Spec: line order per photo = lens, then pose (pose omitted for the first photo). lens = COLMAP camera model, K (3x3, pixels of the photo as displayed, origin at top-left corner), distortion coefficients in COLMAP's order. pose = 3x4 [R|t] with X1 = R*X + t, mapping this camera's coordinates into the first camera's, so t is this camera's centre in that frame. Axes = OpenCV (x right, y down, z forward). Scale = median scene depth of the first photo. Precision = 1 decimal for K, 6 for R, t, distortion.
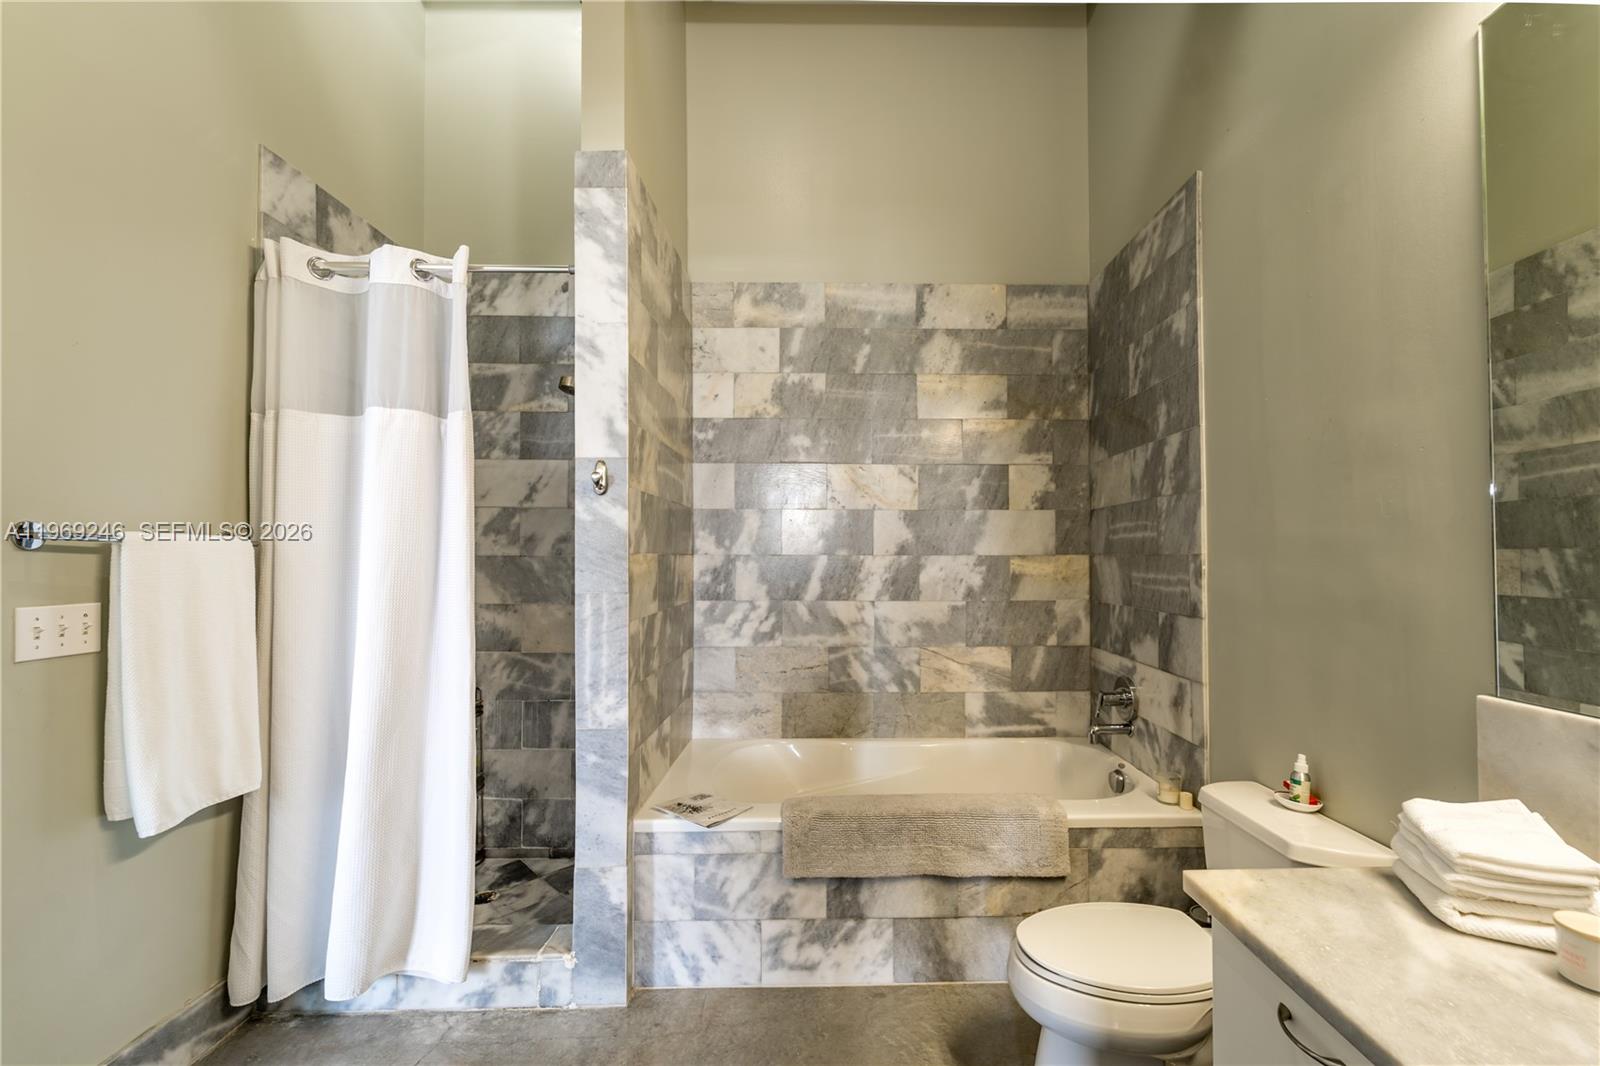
lens RADIAL K [[657.9, 0, 808.6], [0, 657.9, 551.5], [0, 0, 1]] dist [0.002563, -0.000371]
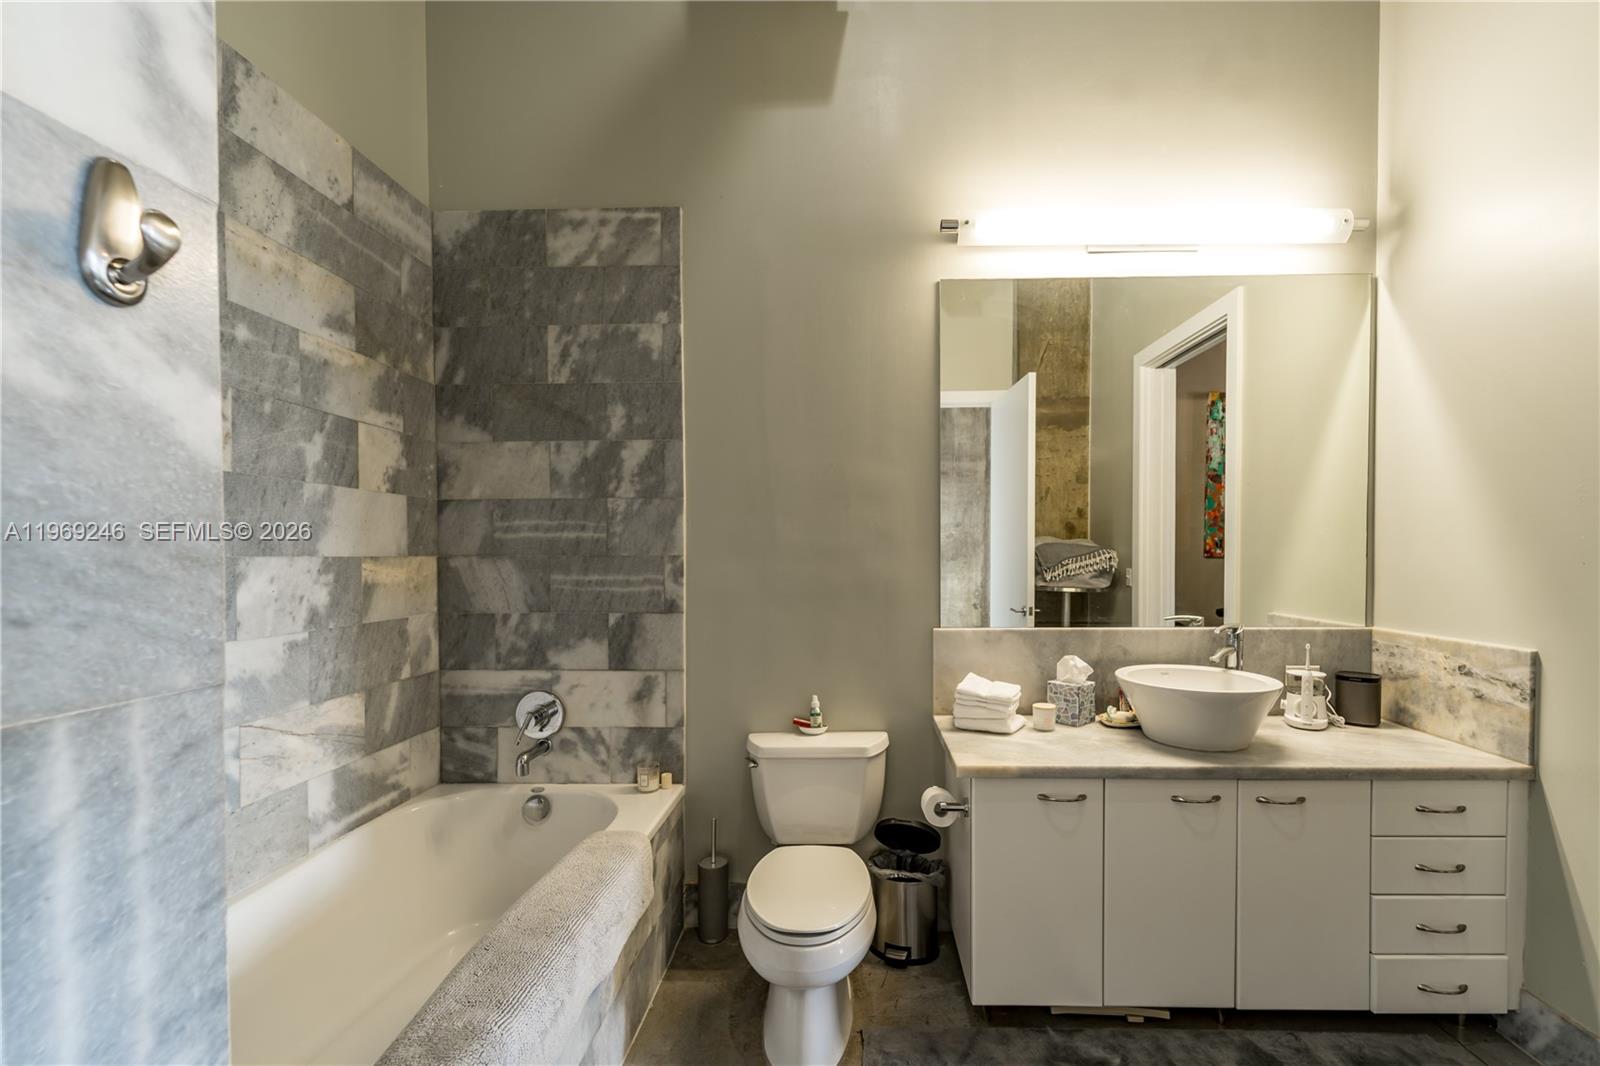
lens RADIAL K [[683.9, 0, 842.3], [0, 683.9, 573.2], [0, 0, 1]] dist [0.007013, -0.000226]
pose [[0.005583, -0.022567, 0.999730, -0.397055], [-0.004462, 0.999735, 0.022592, 0.004552], [-0.999974, -0.004587, 0.005480, 0.504357]]
